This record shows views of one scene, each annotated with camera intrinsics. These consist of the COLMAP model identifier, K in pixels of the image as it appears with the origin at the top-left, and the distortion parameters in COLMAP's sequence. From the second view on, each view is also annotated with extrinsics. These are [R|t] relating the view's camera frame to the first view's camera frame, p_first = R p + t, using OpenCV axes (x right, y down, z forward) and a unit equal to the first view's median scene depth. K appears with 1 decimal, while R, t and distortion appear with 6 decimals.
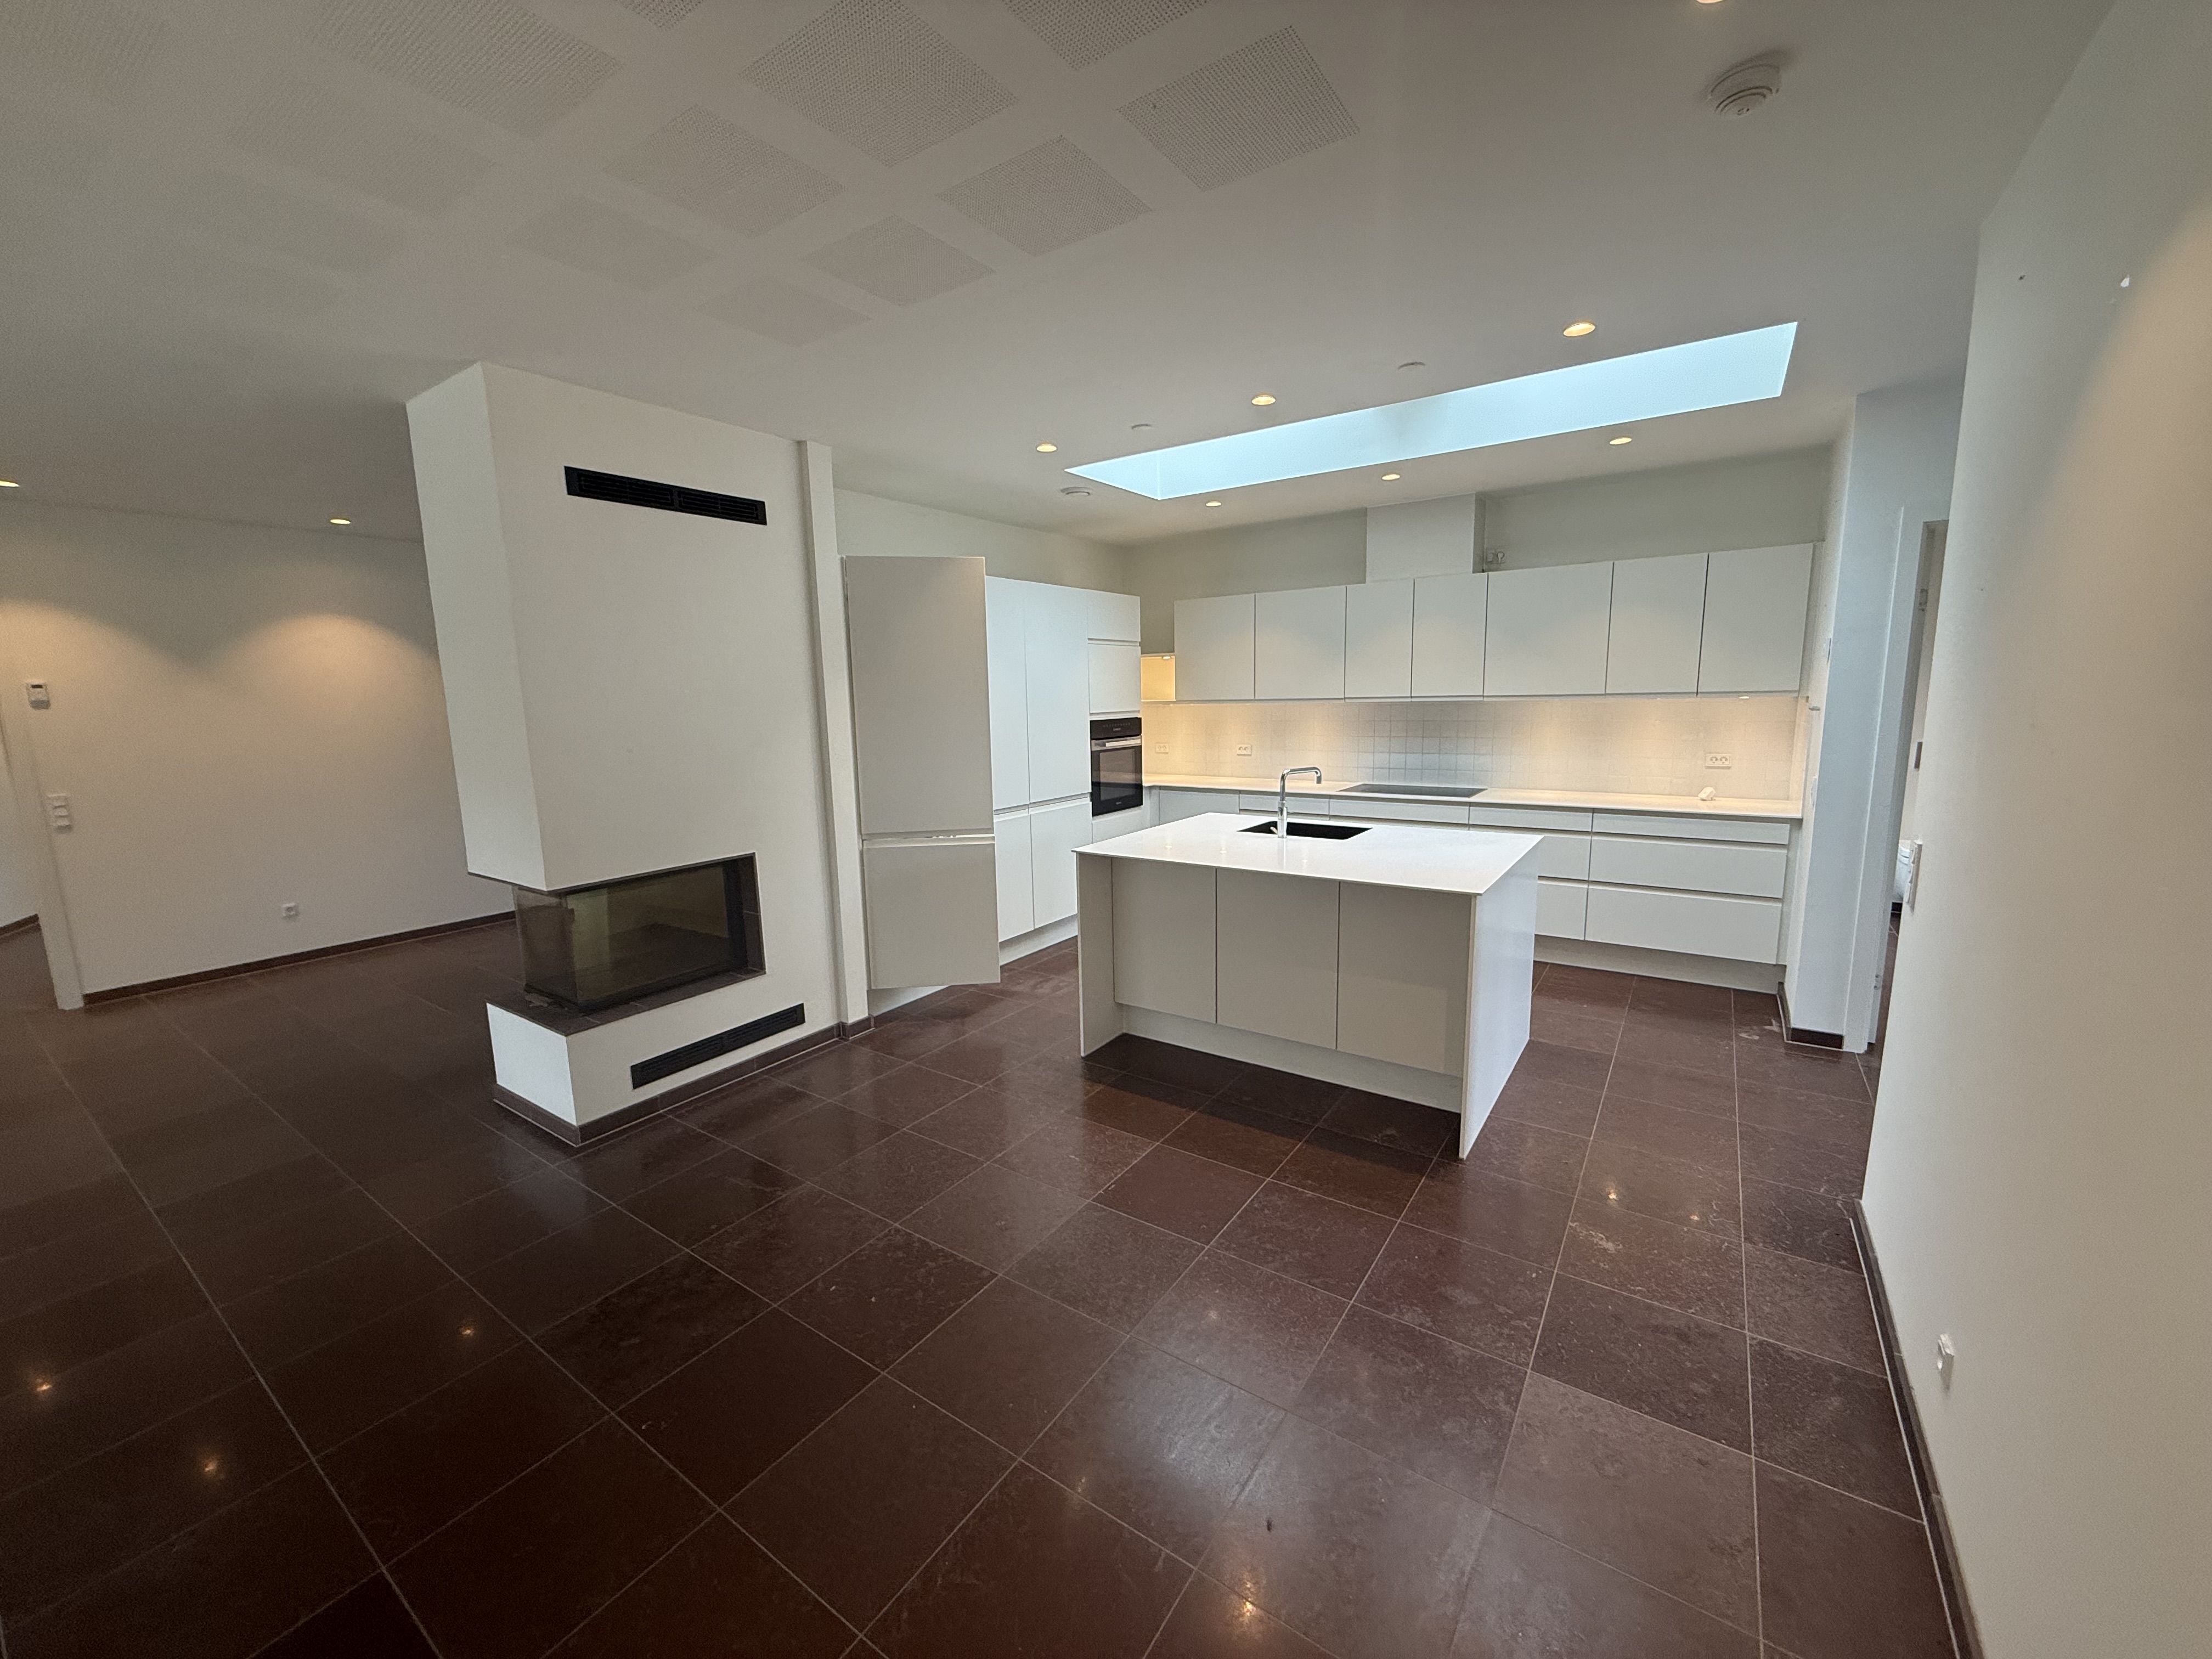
lens RADIAL K [[875.2, 0, 1100.5], [0, 875.2, 828.1], [0, 0, 1]] dist [-0.000256, -0.000070]
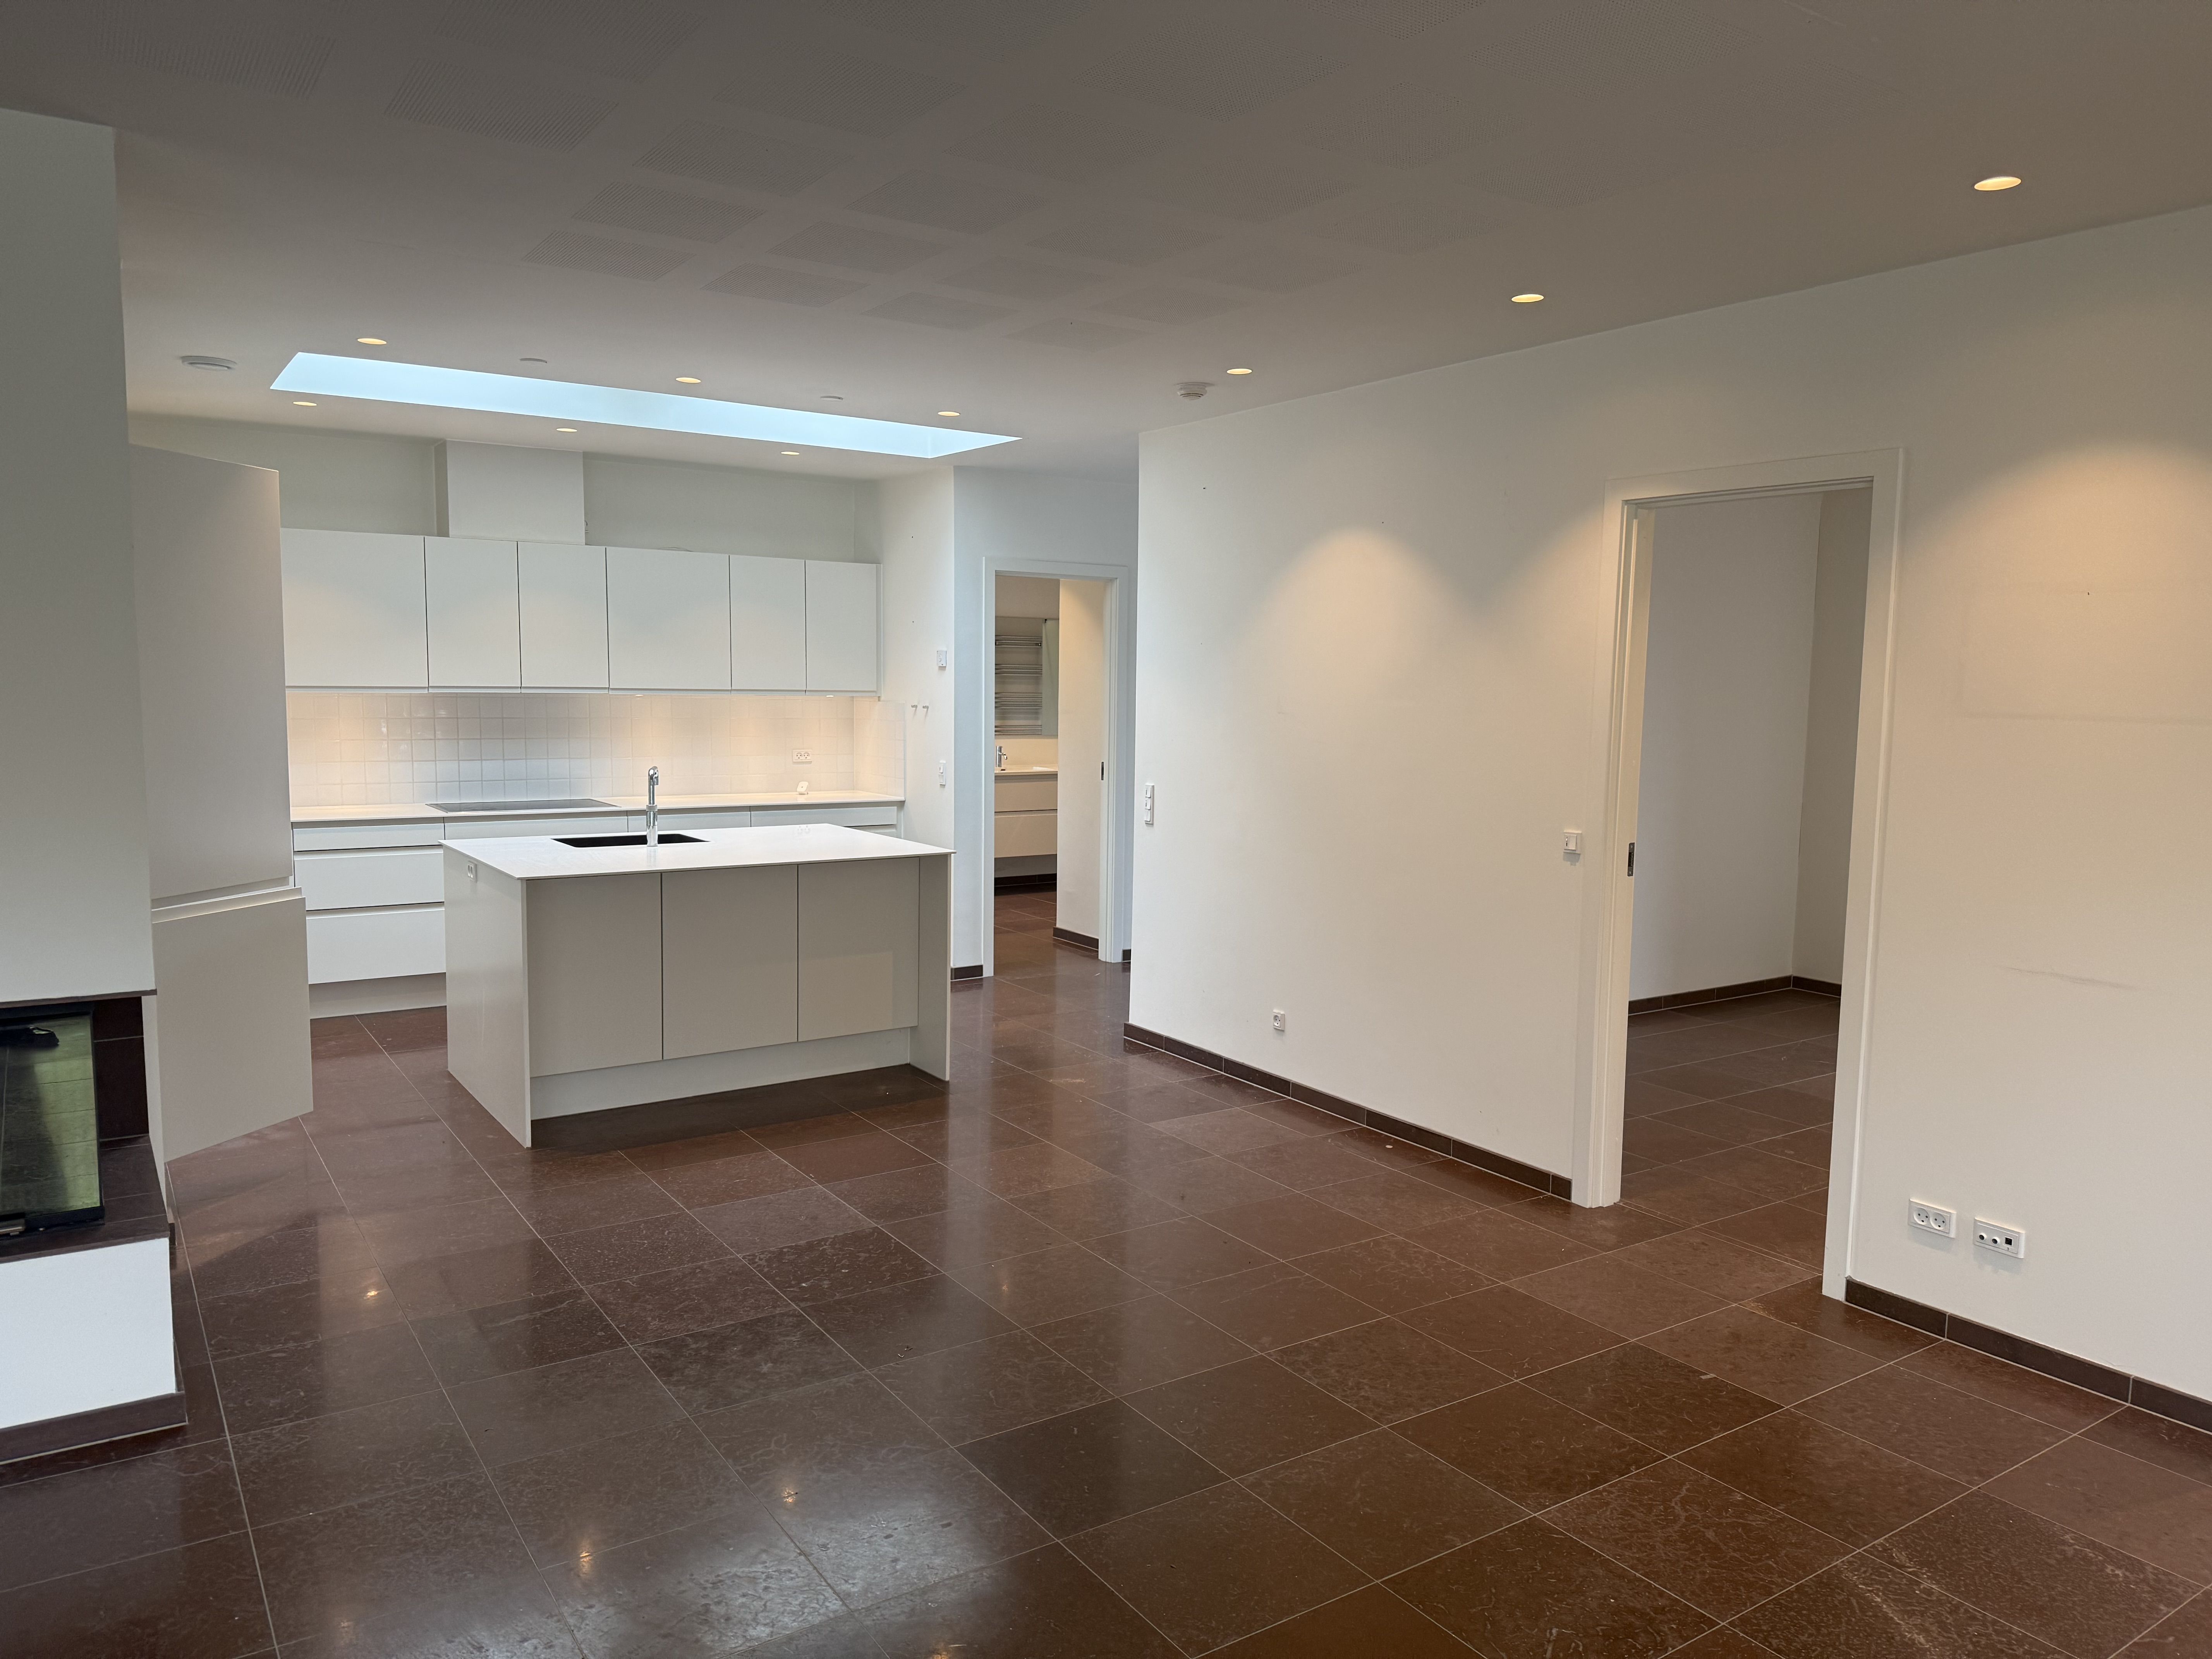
lens RADIAL K [[1545.8, 0, 1121.8], [0, 1545.8, 828.3], [0, 0, 1]] dist [0.072248, -0.097499]
pose [[0.354167, -0.065445, 0.932890, -0.831062], [0.121316, 0.992334, 0.023559, 0.010303], [-0.927280, 0.104830, 0.359391, -0.004158]]
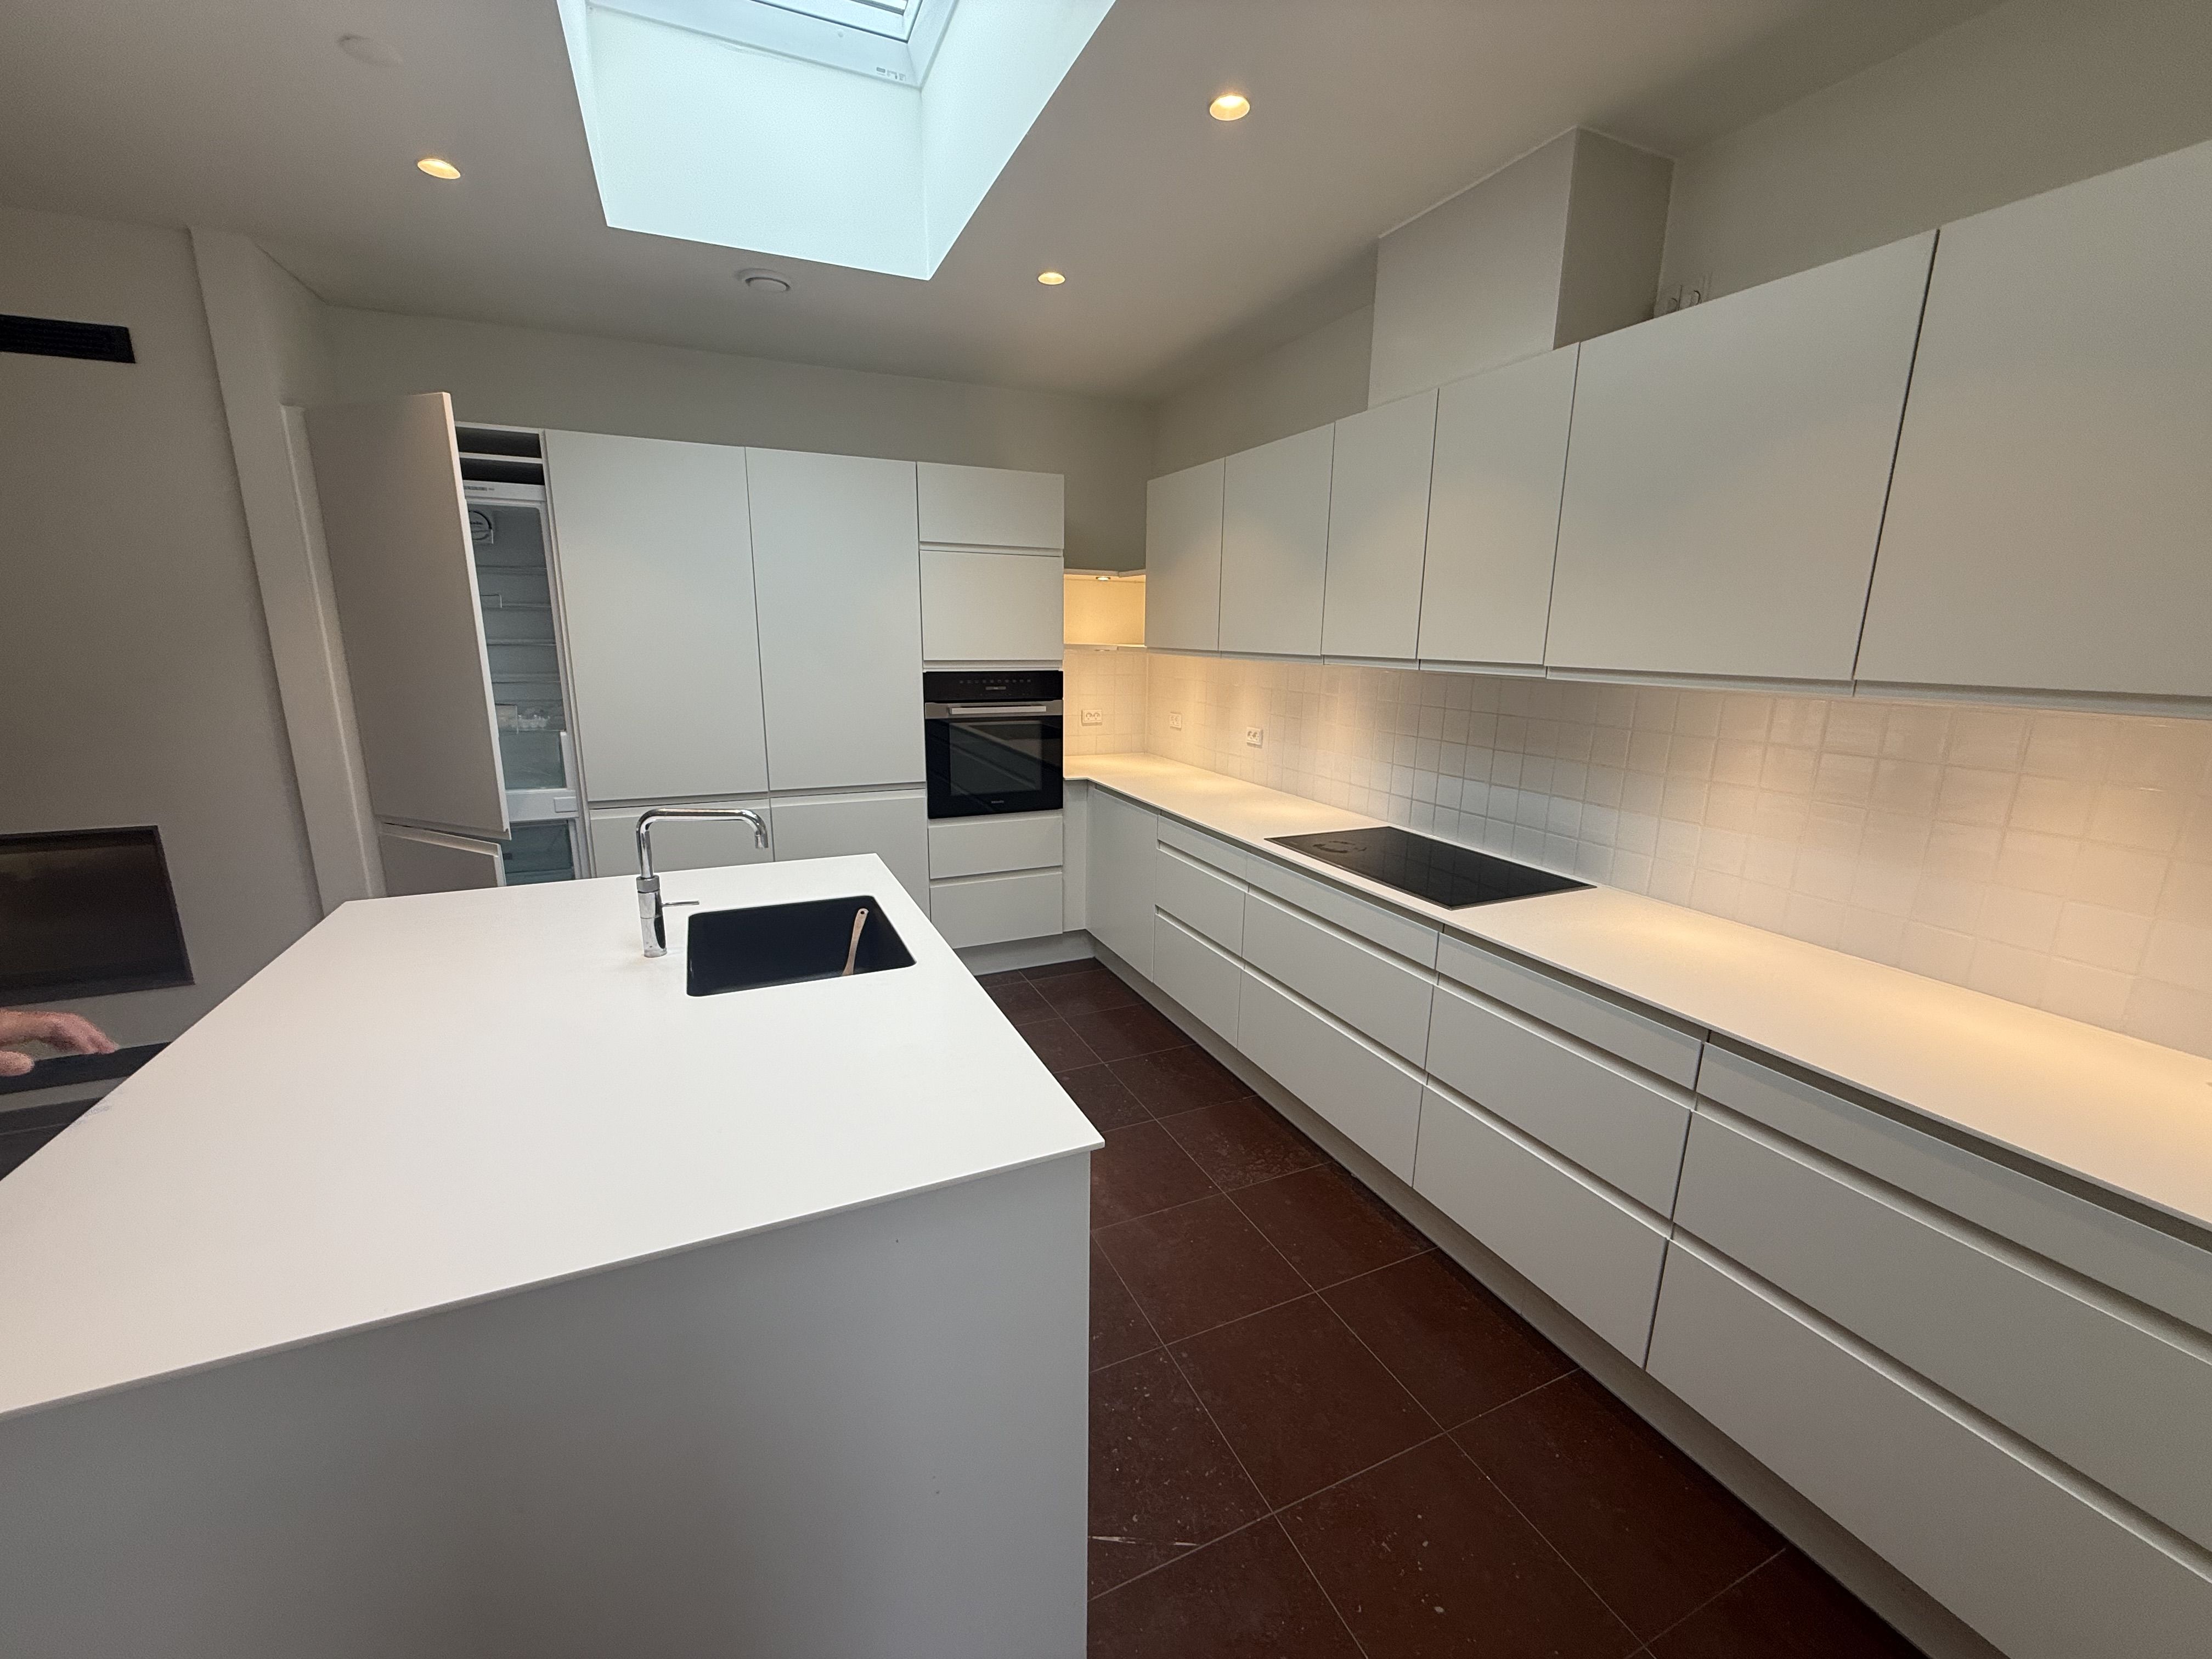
lens RADIAL K [[875.2, 0, 1100.5], [0, 875.2, 828.1], [0, 0, 1]] dist [-0.000256, -0.000070]
pose [[0.854874, 0.147631, -0.497389, 0.480305], [-0.111660, 0.988549, 0.101500, -0.097366], [0.506678, -0.031232, 0.861569, 0.552219]]
